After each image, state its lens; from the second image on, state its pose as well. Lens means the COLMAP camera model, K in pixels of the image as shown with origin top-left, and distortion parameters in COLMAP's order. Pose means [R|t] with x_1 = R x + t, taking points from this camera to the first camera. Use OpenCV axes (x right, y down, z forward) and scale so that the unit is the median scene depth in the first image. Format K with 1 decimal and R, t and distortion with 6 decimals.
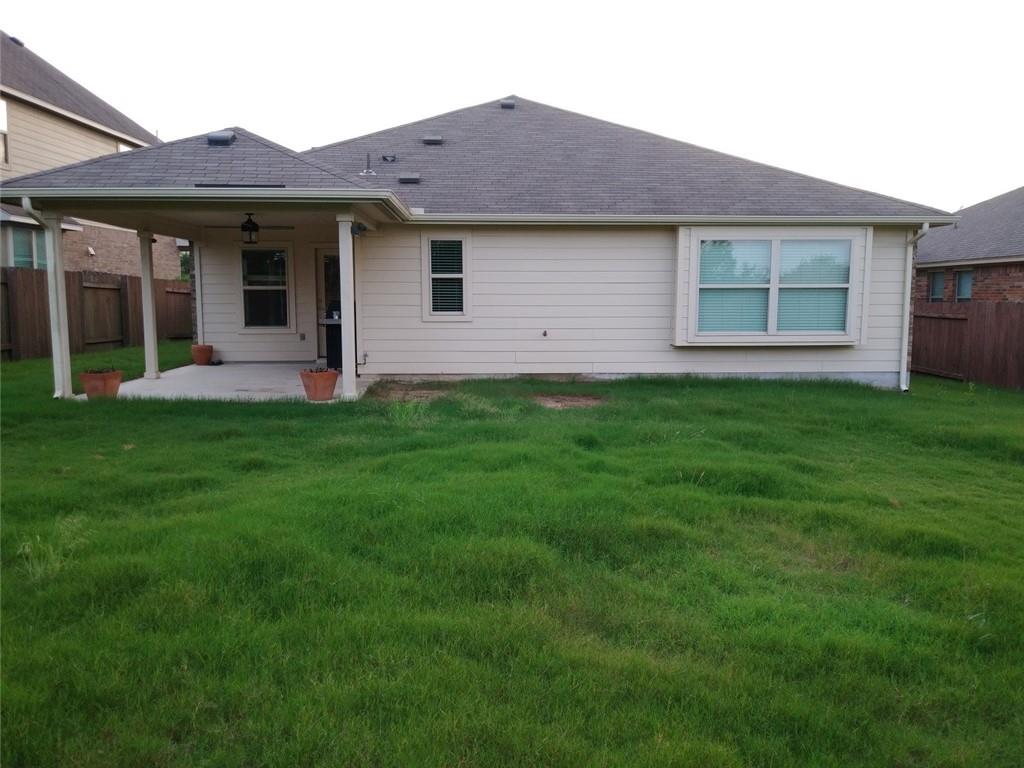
lens RADIAL K [[835.7, 0, 512.1], [0, 835.7, 388.9], [0, 0, 1]] dist [0.030848, -0.022890]
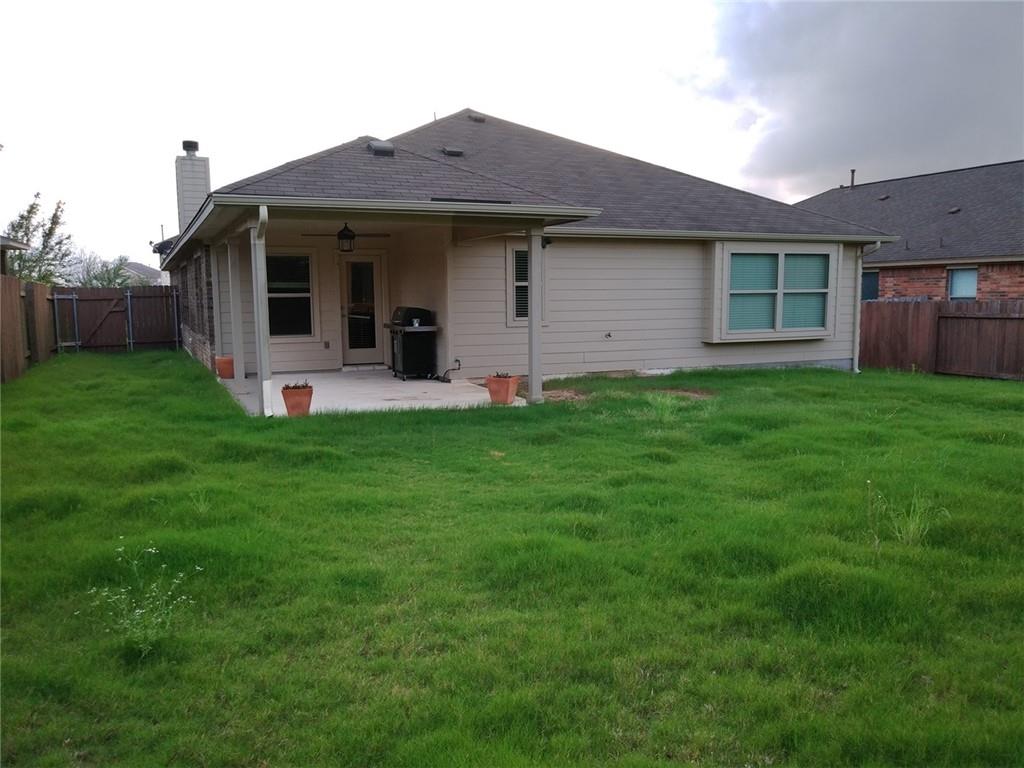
lens RADIAL K [[835.7, 0, 512.0], [0, 835.7, 382.4], [0, 0, 1]] dist [0.030848, -0.022890]
pose [[0.927705, -0.046641, 0.370388, -0.498468], [0.048501, 0.998814, 0.004295, -0.014834], [-0.370149, 0.013980, 0.928867, 0.017978]]
